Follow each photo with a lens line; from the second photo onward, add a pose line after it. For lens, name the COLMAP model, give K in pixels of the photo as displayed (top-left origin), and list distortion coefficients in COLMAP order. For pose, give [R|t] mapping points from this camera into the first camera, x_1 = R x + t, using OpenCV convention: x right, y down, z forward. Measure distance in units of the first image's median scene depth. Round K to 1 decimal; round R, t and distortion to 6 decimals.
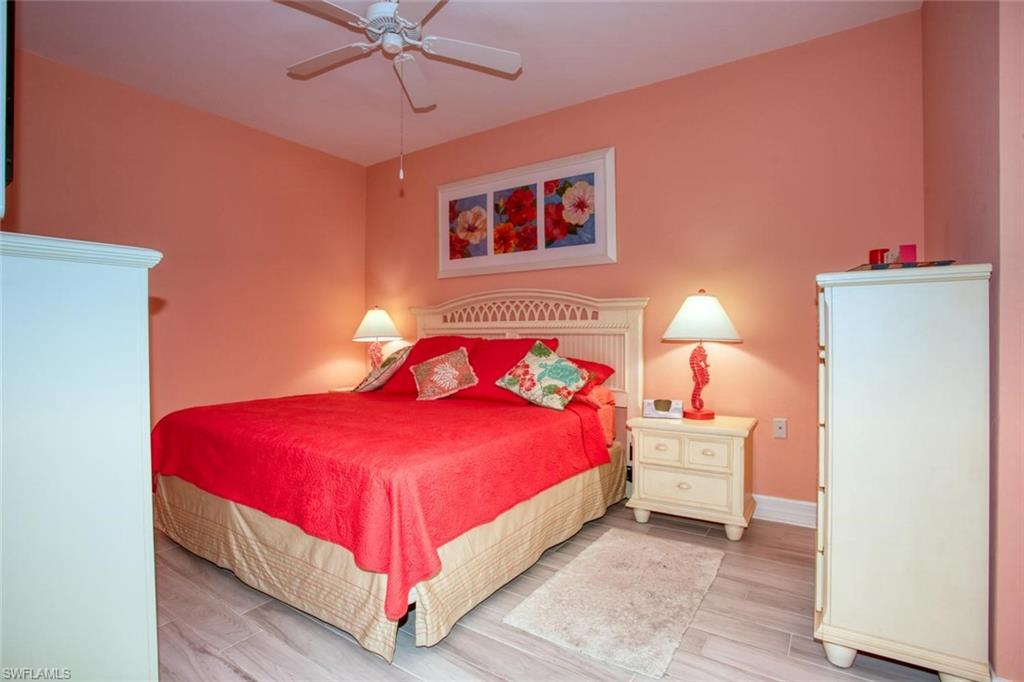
lens RADIAL K [[504.6, 0, 512.0], [0, 504.6, 341.0], [0, 0, 1]] dist [-0.071868, 0.027391]
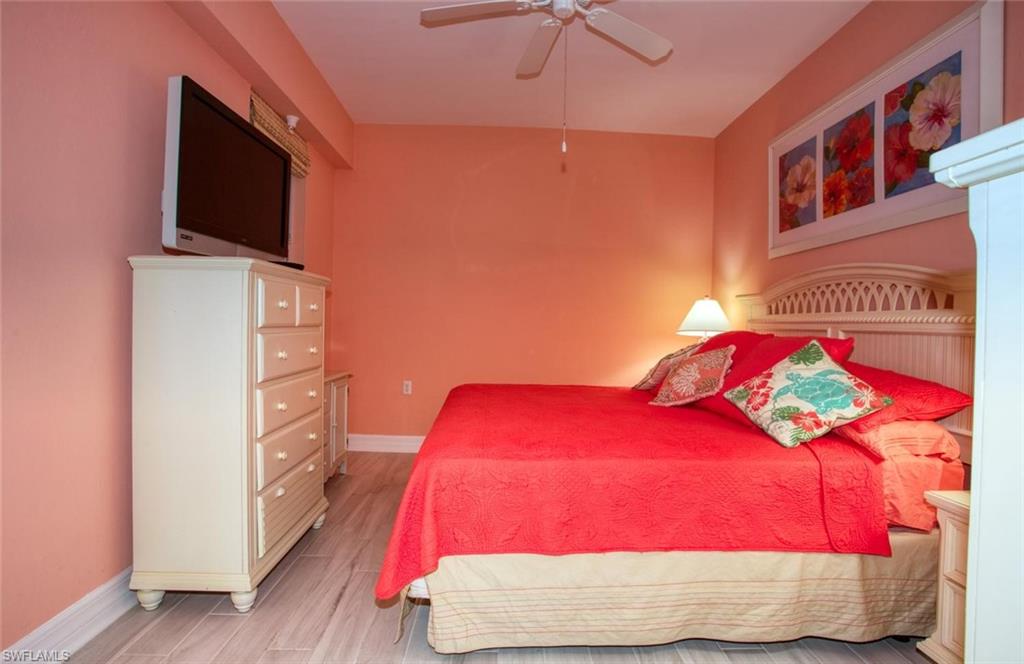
lens RADIAL K [[523.1, 0, 512.0], [0, 523.1, 332.0], [0, 0, 1]] dist [-0.066293, 0.027248]
pose [[0.585139, 0.028605, -0.810428, 0.321305], [-0.038045, 0.999246, 0.007800, -0.001337], [0.810040, 0.026269, 0.585786, 0.245639]]
